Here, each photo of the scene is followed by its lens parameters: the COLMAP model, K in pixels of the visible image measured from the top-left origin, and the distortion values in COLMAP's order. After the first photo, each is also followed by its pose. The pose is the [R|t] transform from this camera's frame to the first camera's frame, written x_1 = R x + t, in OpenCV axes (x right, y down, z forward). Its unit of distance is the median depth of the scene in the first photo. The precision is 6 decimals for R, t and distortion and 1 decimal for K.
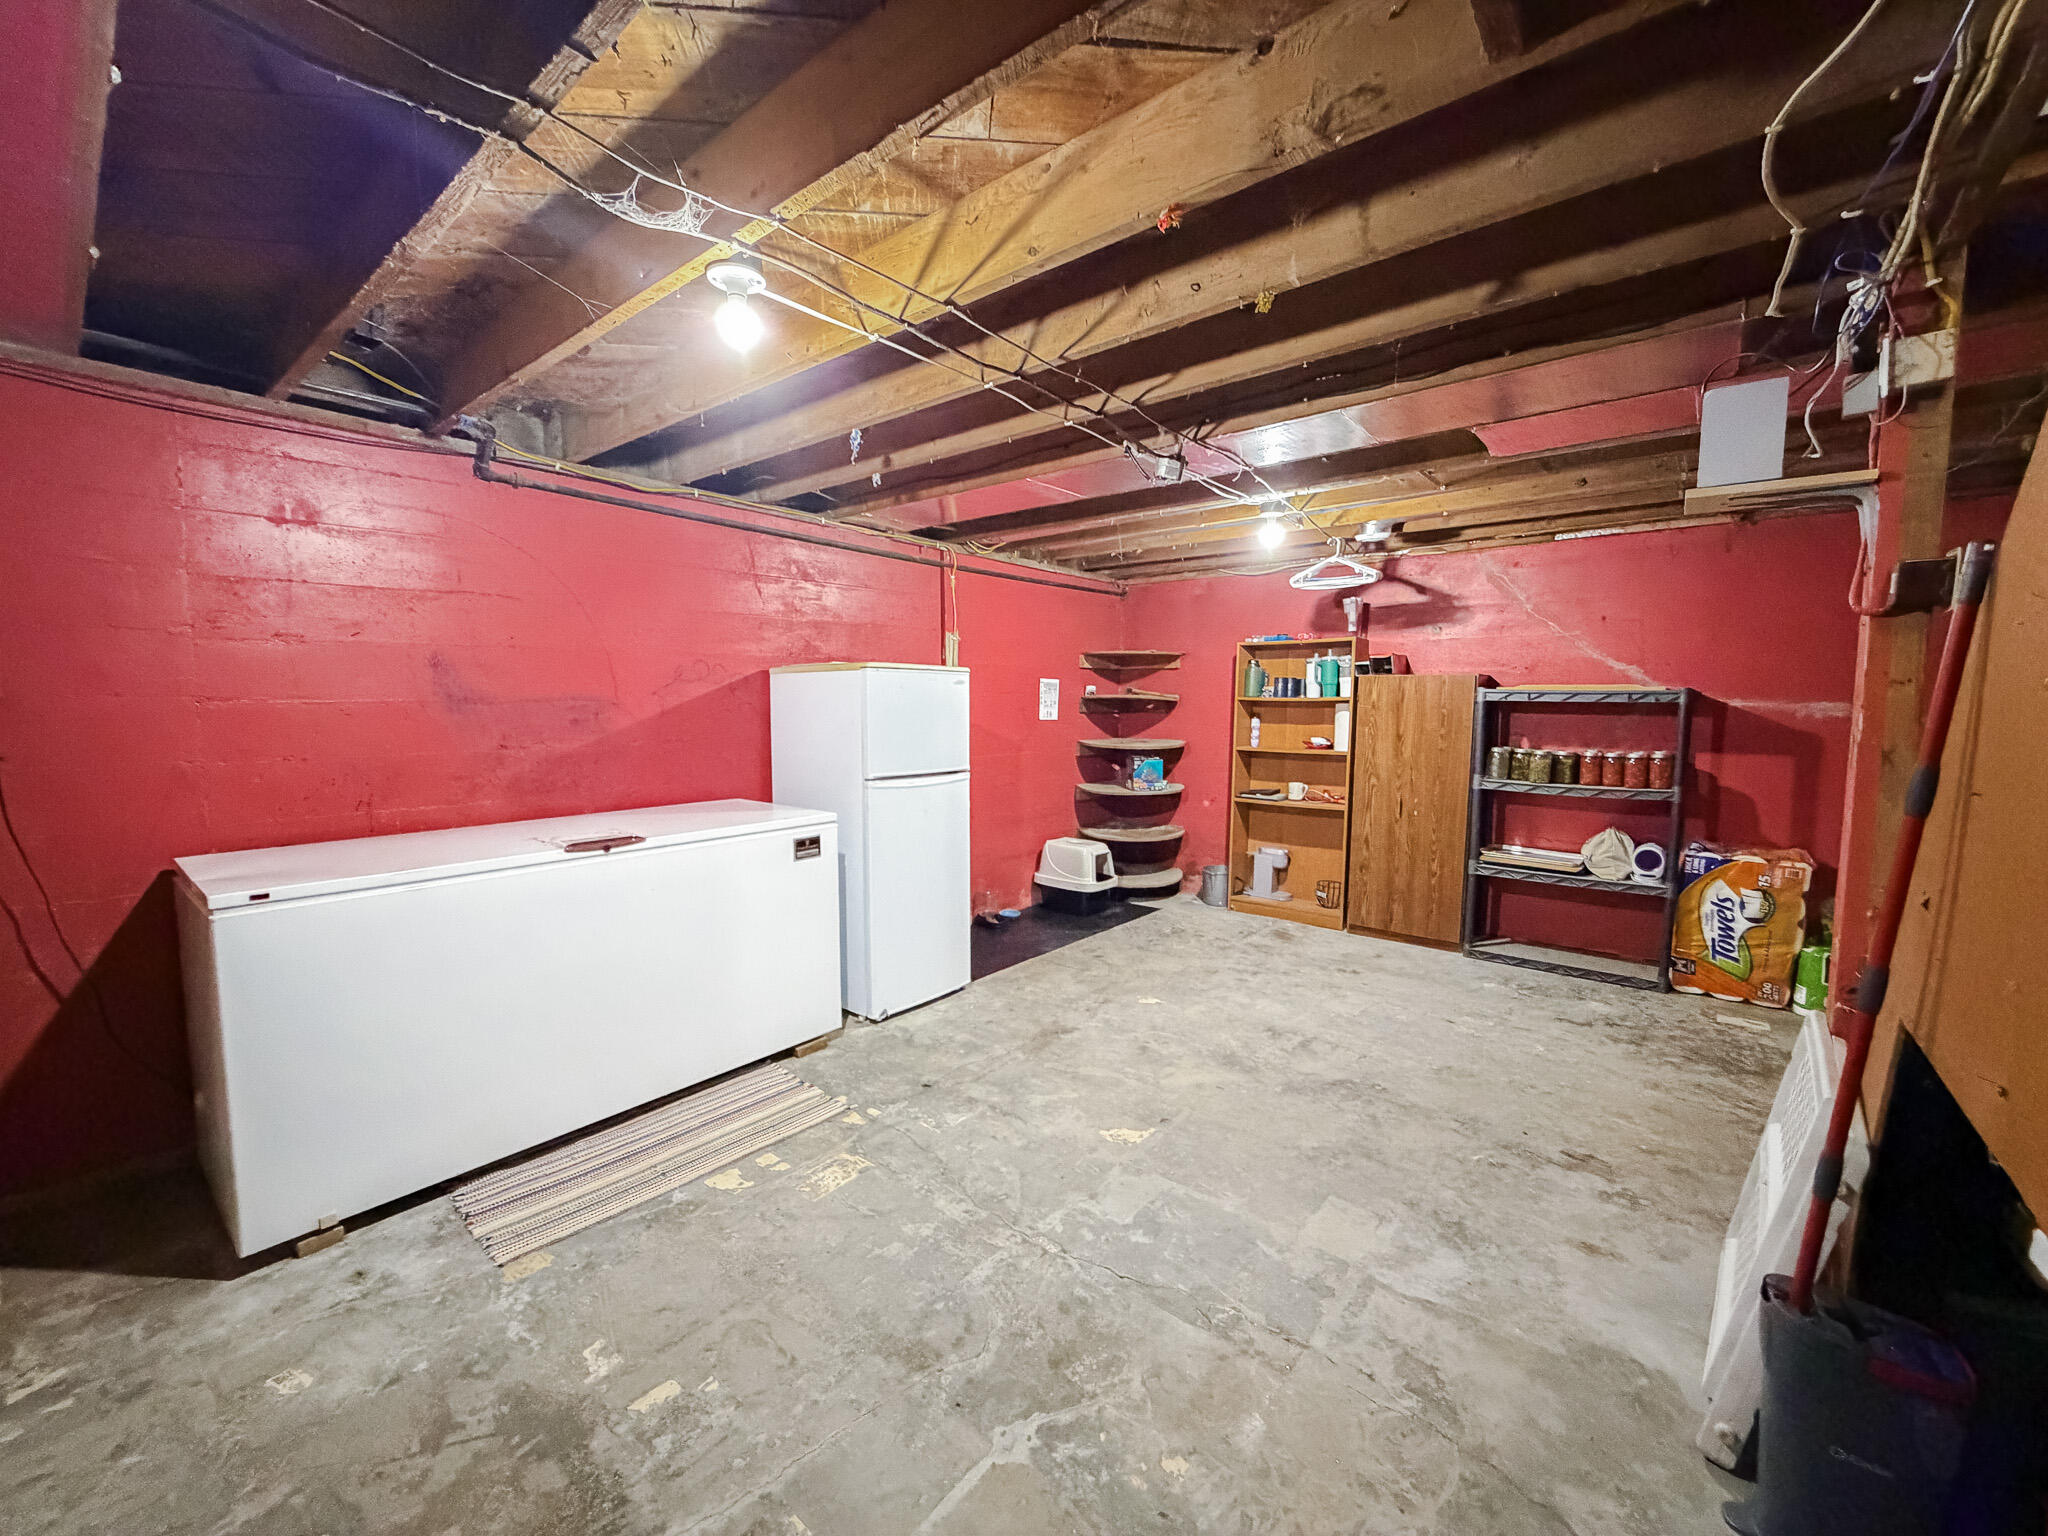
lens RADIAL K [[823.1, 0, 1017.8], [0, 823.1, 766.5], [0, 0, 1]] dist [0.000551, 0.000075]
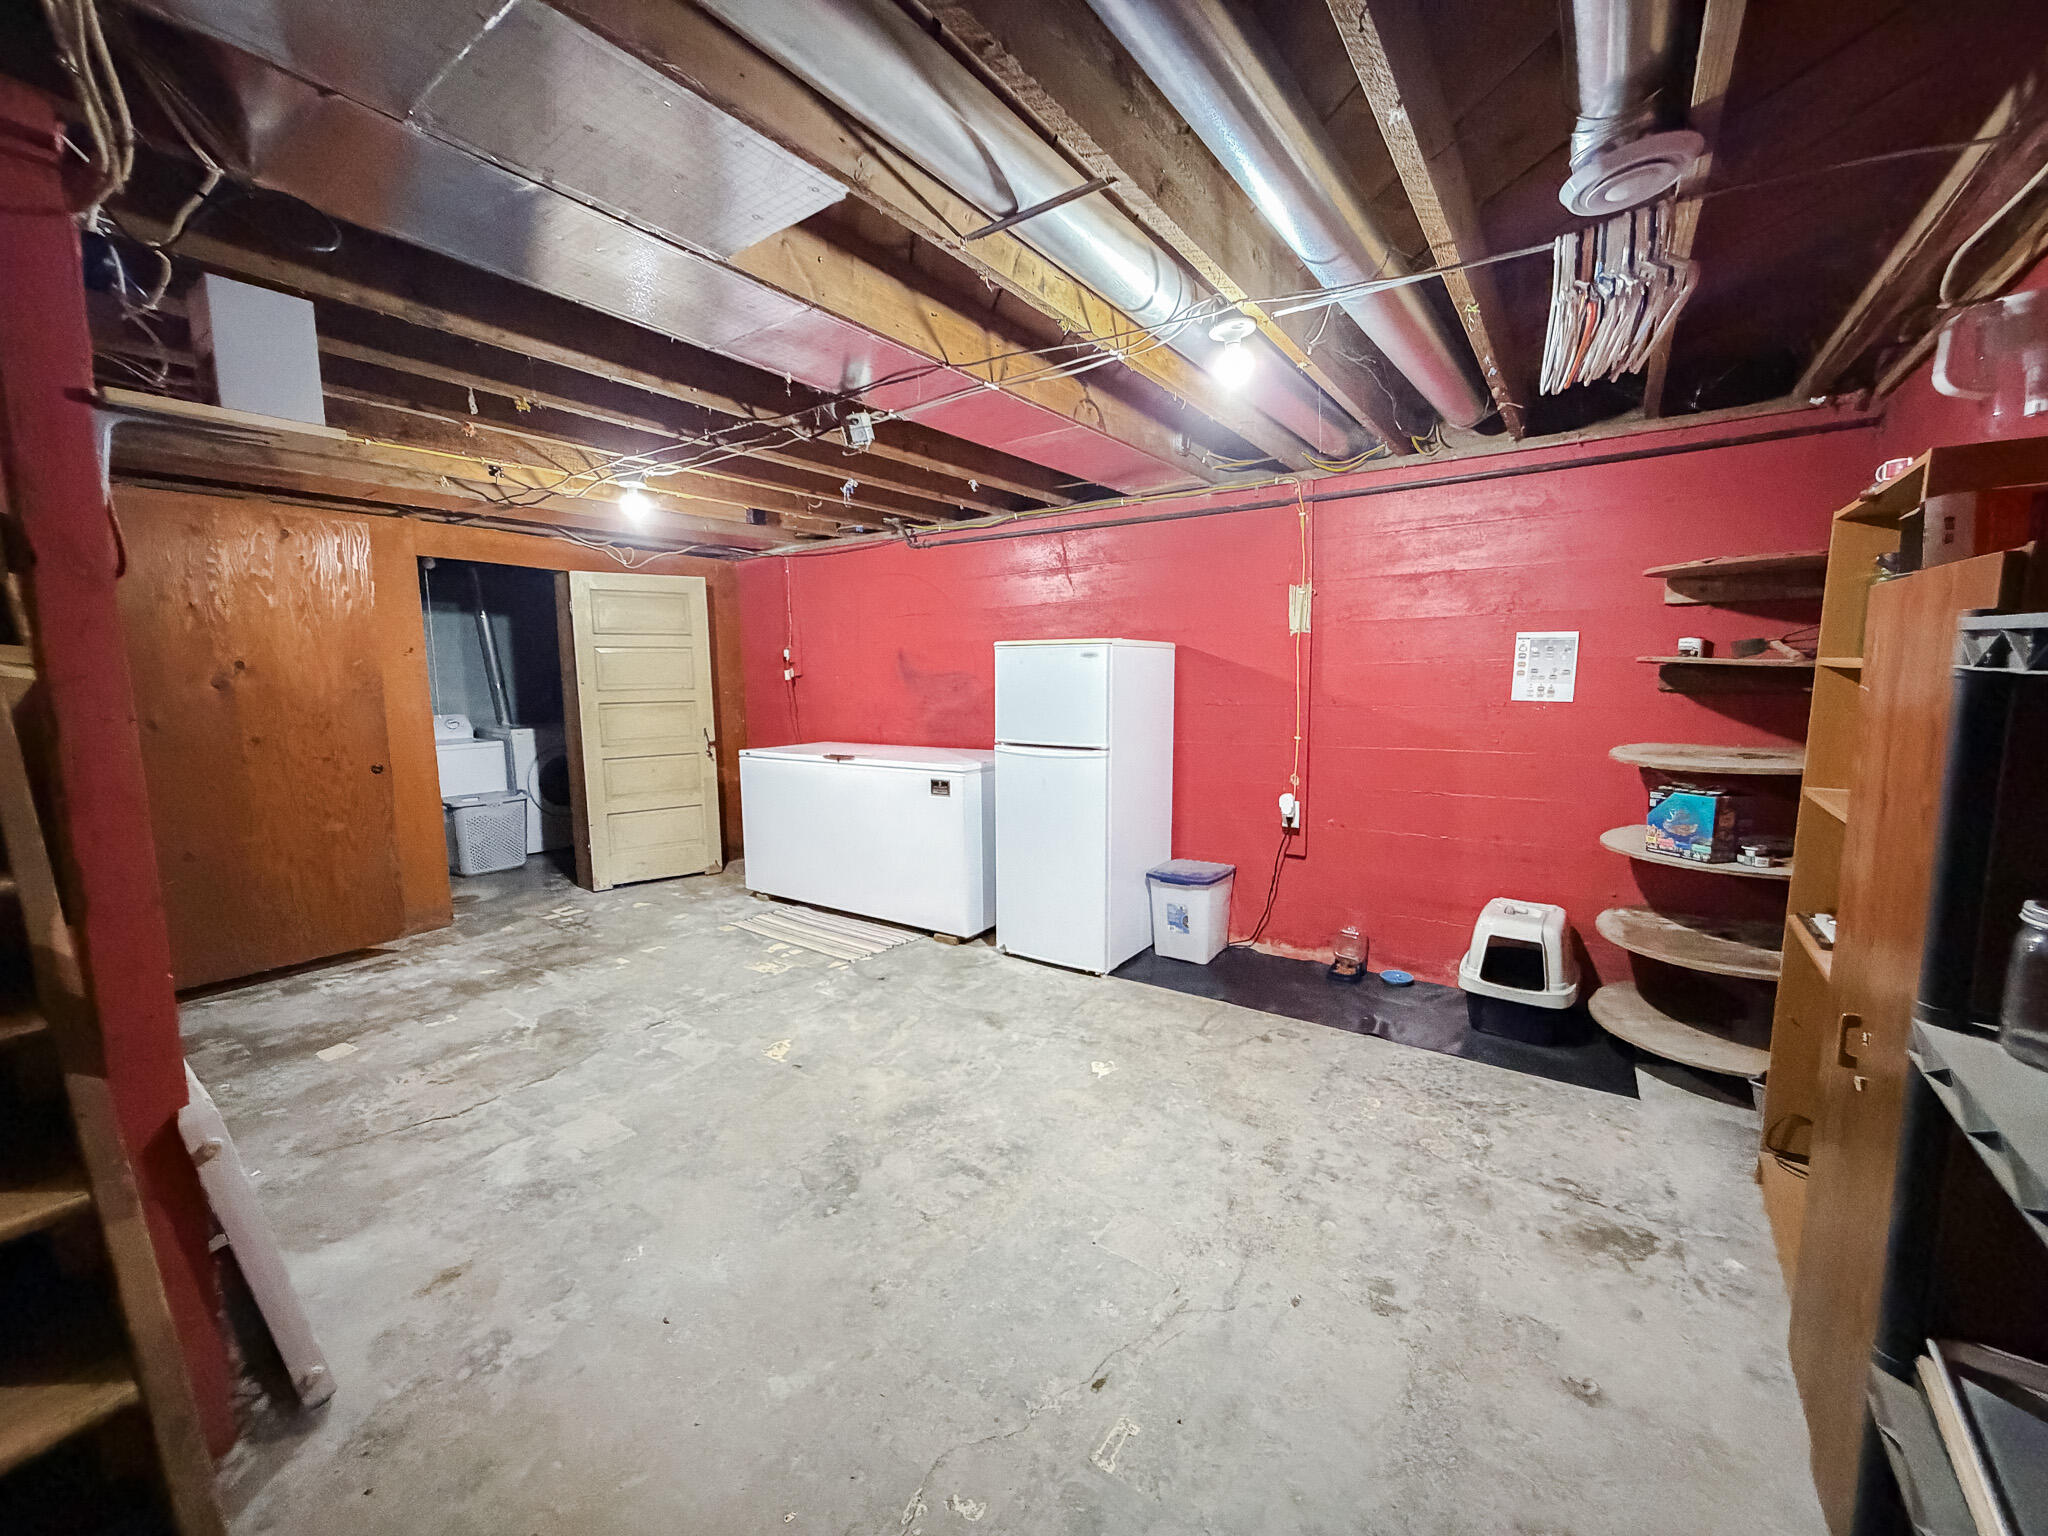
lens RADIAL K [[823.1, 0, 1015.8], [0, 823.1, 771.5], [0, 0, 1]] dist [0.000551, 0.000075]
pose [[0.069395, 0.117229, -0.990677, 1.059669], [-0.068810, 0.991269, 0.112479, -0.083753], [0.995213, 0.060363, 0.076855, 1.018830]]
